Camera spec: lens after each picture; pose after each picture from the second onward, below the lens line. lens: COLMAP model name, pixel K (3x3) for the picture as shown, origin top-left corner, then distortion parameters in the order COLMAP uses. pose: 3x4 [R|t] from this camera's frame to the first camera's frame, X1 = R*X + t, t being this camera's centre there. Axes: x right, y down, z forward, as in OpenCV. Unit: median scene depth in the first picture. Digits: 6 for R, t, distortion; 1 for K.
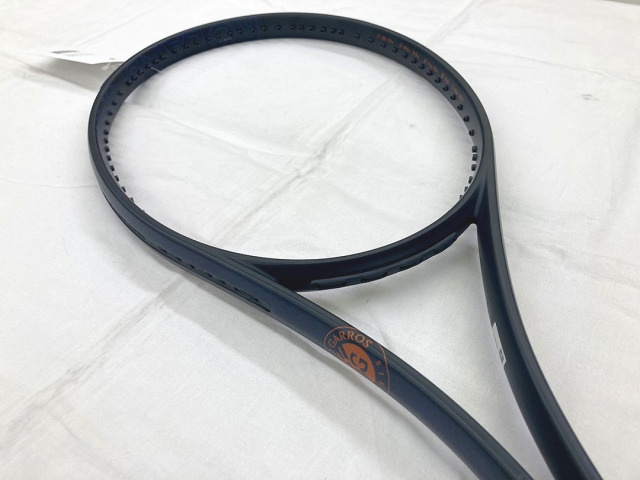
lens RADIAL K [[525.3, 0, 320.0], [0, 525.3, 279.5], [0, 0, 1]] dist [0.125332, -0.000479]
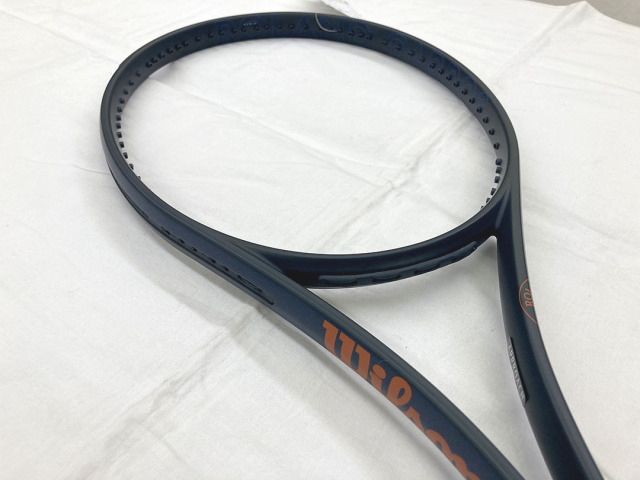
lens RADIAL K [[521.3, 0, 320.0], [0, 521.3, 240.0], [0, 0, 1]] dist [0.155170, -0.001728]
pose [[0.996103, 0.085804, 0.020412, -0.172714], [-0.084480, 0.994695, -0.058692, -0.030373], [-0.025340, 0.056739, 0.998067, 0.044158]]
